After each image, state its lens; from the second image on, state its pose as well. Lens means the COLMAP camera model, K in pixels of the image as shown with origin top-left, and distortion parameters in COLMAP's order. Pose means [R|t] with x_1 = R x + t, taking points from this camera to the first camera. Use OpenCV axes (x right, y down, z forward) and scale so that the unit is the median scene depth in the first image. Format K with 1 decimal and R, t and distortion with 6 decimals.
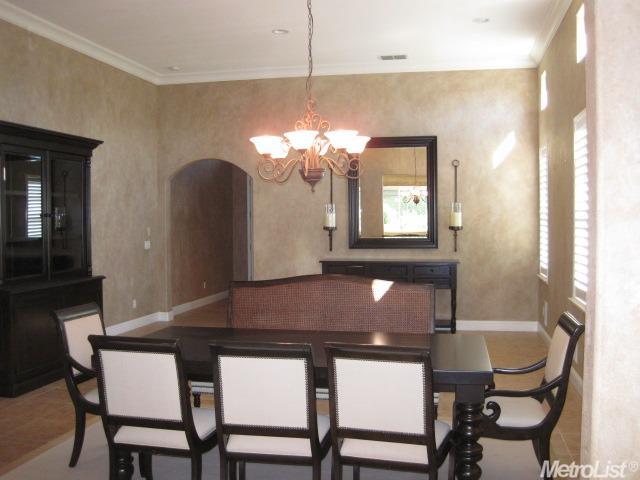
lens RADIAL K [[658.2, 0, 324.5], [0, 658.2, 238.9], [0, 0, 1]] dist [-0.172393, 0.142554]
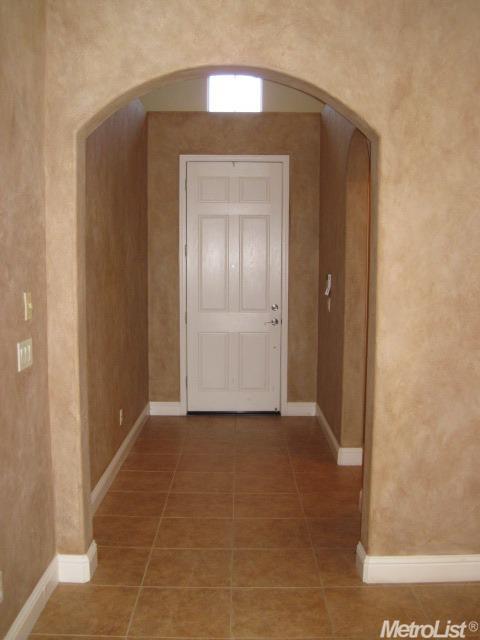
lens RADIAL K [[658.2, 0, 240.0], [0, 658.2, 320.0], [0, 0, 1]] dist [-0.172393, 0.142554]
pose [[0.979942, -0.005224, 0.199215, -0.230510], [-0.007560, 0.997962, 0.063356, -0.023179], [-0.199140, -0.063591, 0.977906, 0.692370]]
